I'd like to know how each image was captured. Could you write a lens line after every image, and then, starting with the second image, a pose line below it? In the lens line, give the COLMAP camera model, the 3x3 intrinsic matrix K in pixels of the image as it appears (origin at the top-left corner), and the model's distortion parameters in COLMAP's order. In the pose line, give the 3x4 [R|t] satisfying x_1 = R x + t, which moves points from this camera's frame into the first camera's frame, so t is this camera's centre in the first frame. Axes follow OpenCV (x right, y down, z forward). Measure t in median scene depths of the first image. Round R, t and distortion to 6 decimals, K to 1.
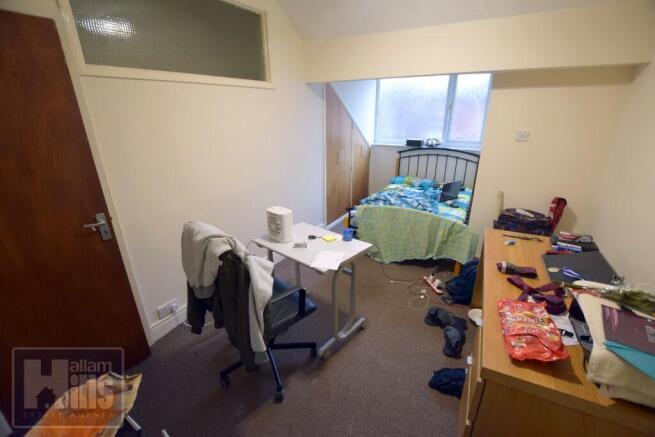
lens RADIAL K [[287.8, 0, 327.5], [0, 287.8, 218.5], [0, 0, 1]] dist [-0.023156, 0.000255]
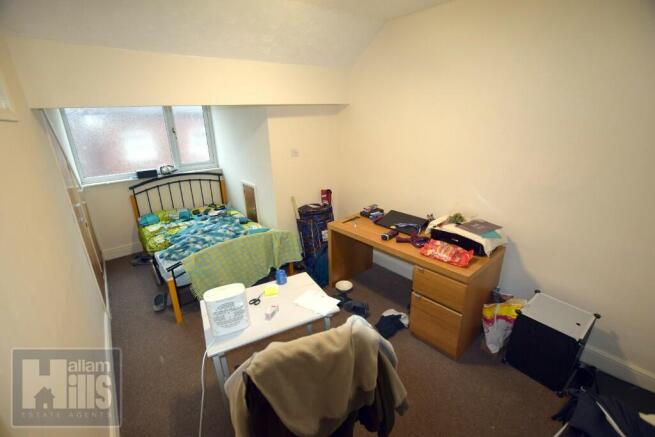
lens RADIAL K [[287.8, 0, 327.5], [0, 287.8, 218.5], [0, 0, 1]] dist [-0.023156, 0.000255]
pose [[0.371799, -0.309152, 0.875323, -0.301858], [0.348784, 0.920355, 0.176909, -0.110498], [-0.860300, 0.239524, 0.450014, 0.197417]]
